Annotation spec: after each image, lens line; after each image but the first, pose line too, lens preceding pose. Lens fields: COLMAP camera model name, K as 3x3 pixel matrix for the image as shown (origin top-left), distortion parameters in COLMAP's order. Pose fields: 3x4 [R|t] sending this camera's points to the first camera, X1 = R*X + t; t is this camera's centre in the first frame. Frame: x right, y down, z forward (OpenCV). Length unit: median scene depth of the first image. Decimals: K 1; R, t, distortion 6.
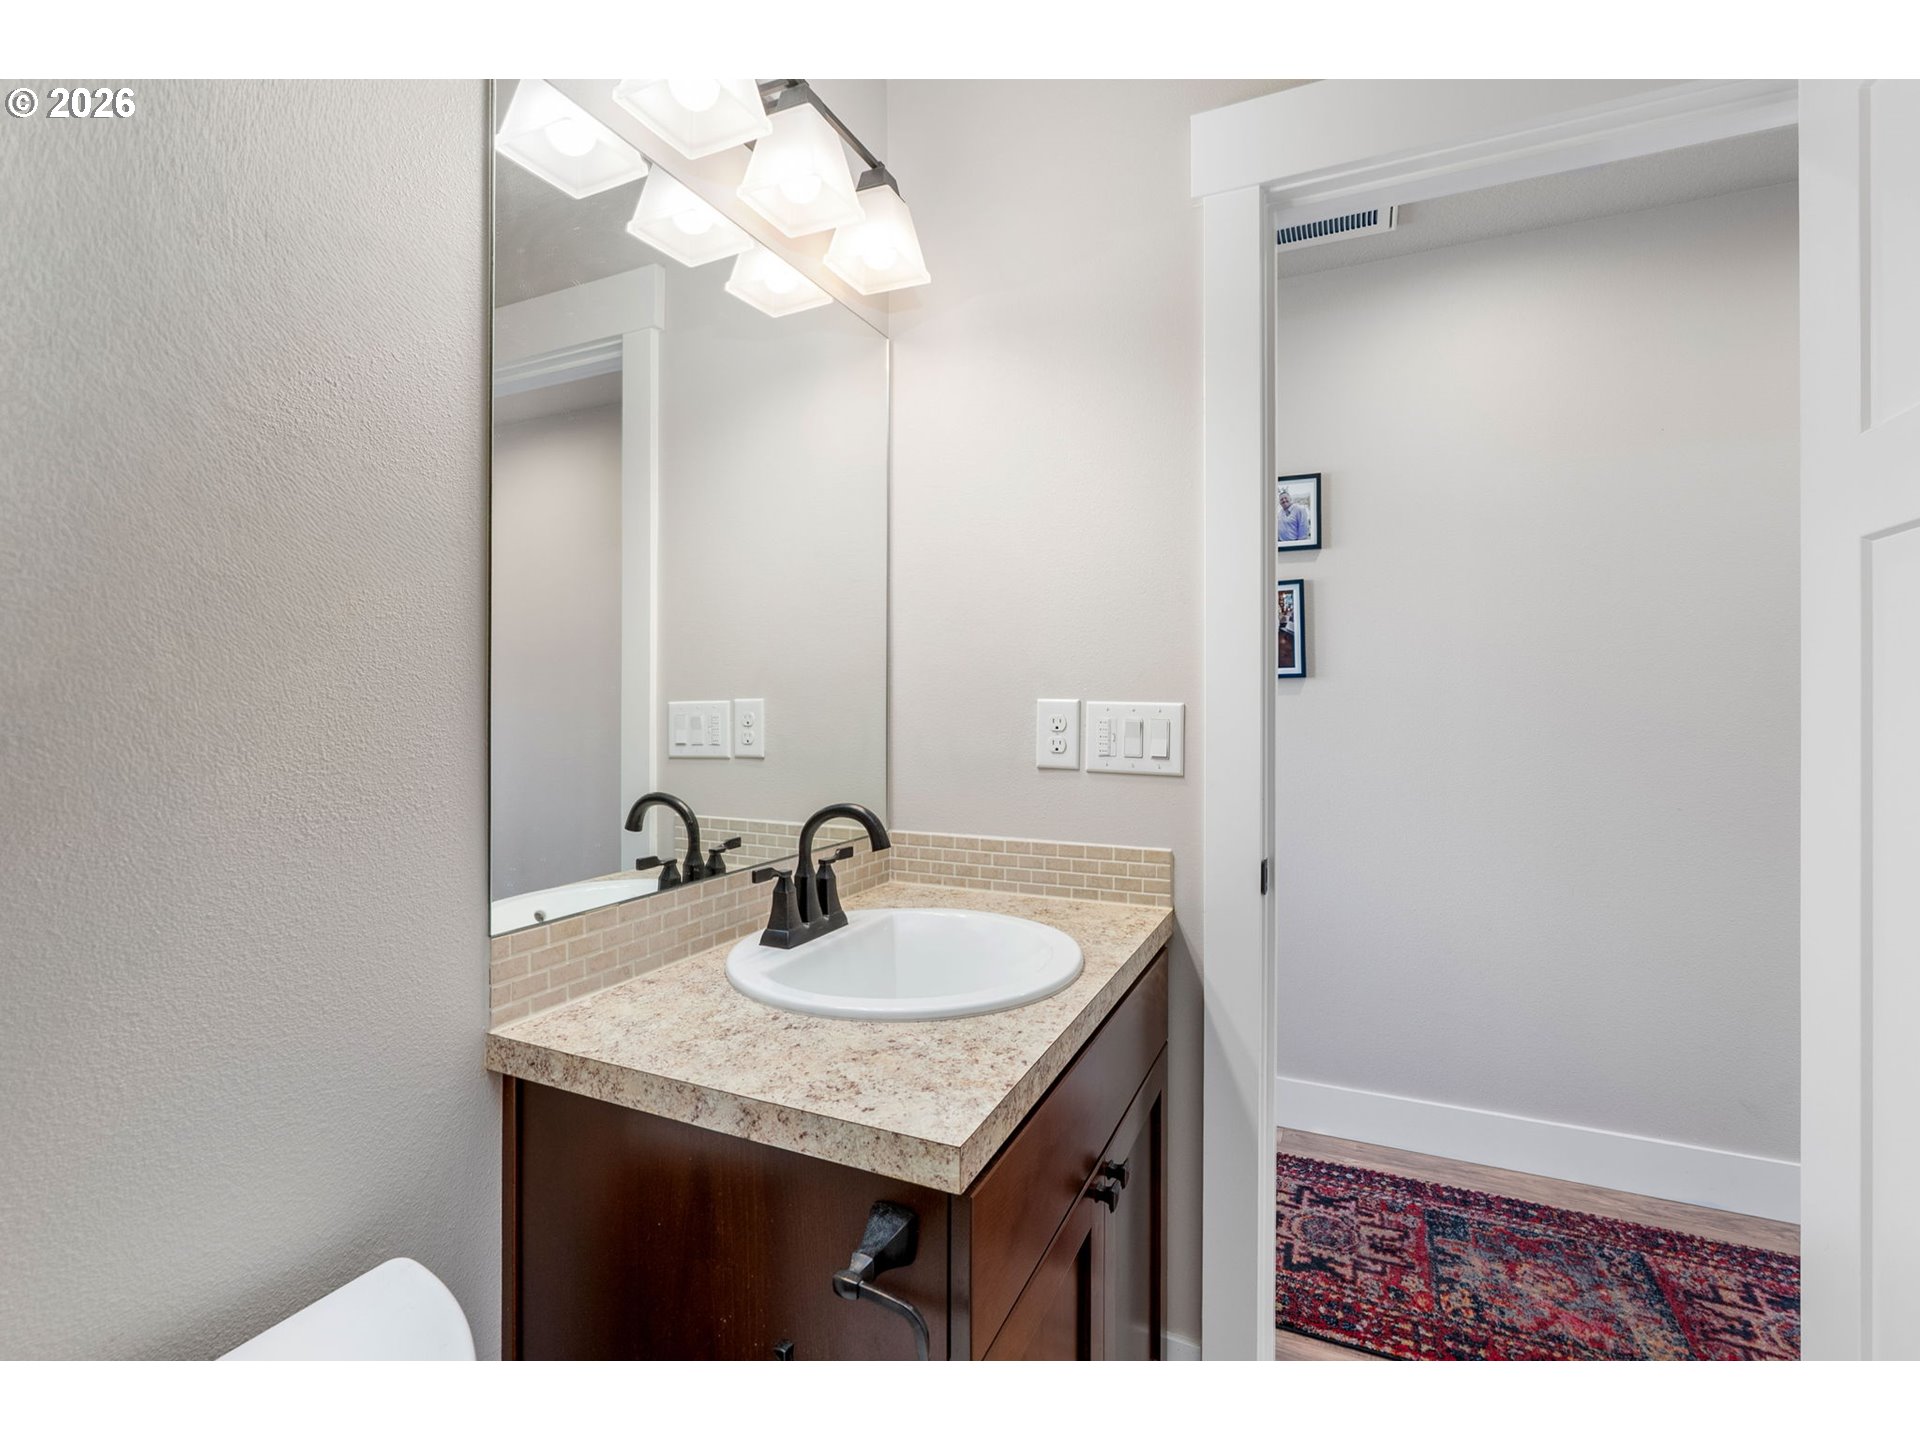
lens RADIAL K [[880.7, 0, 961.0], [0, 880.7, 705.5], [0, 0, 1]] dist [-0.001015, -0.000095]
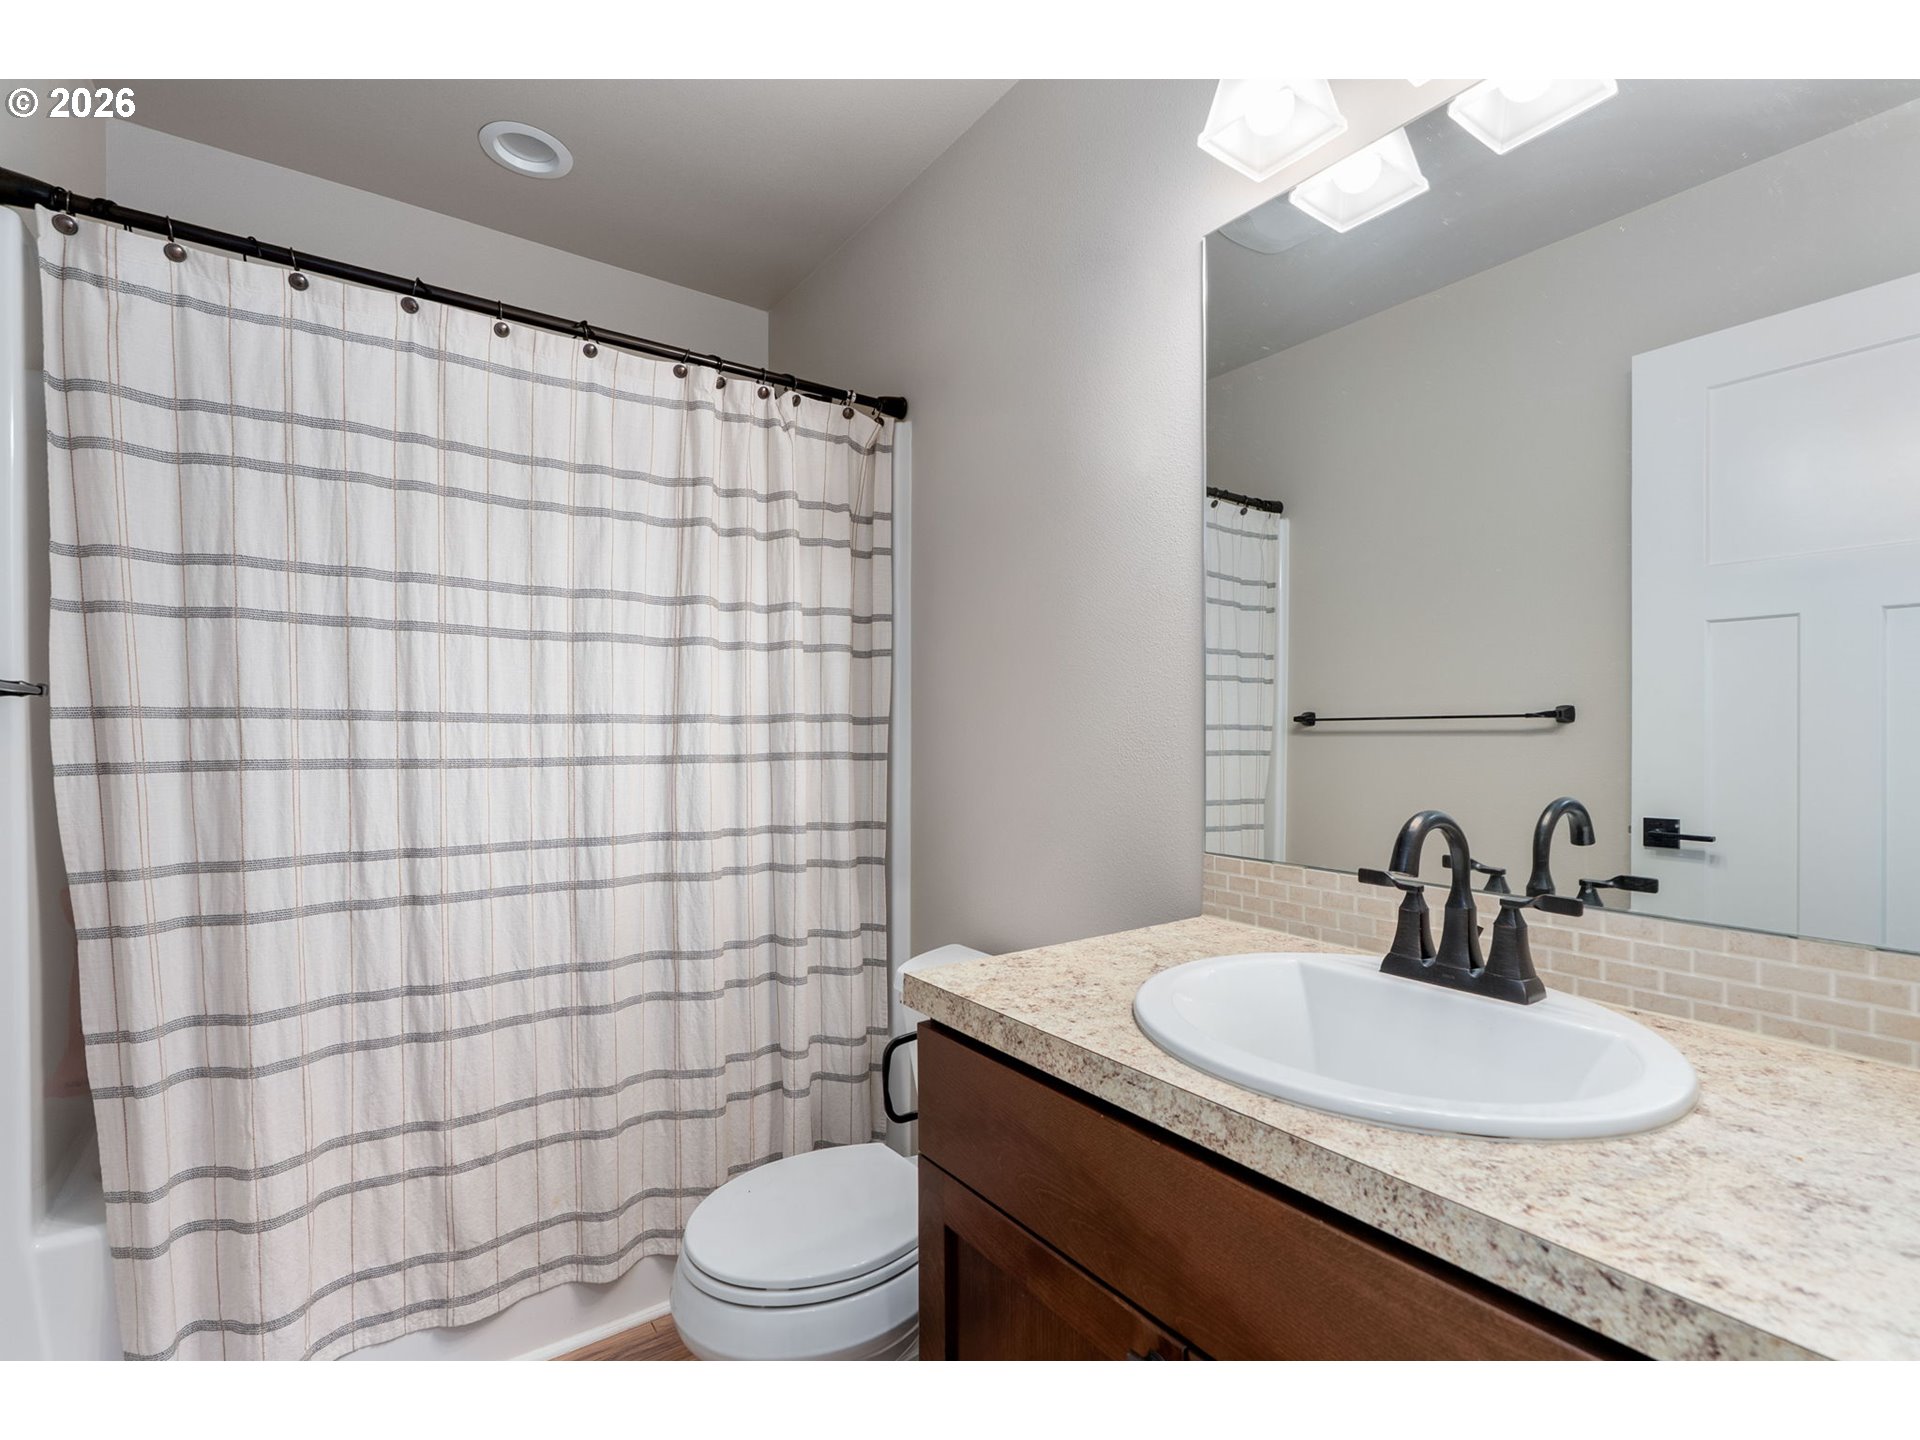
lens RADIAL K [[880.7, 0, 961.0], [0, 880.7, 705.5], [0, 0, 1]] dist [-0.001015, -0.000095]
pose [[-0.497362, -0.032708, -0.866926, 0.892556], [-0.008617, 0.999426, -0.032764, 0.063296], [0.867500, -0.008826, -0.497359, 1.285864]]
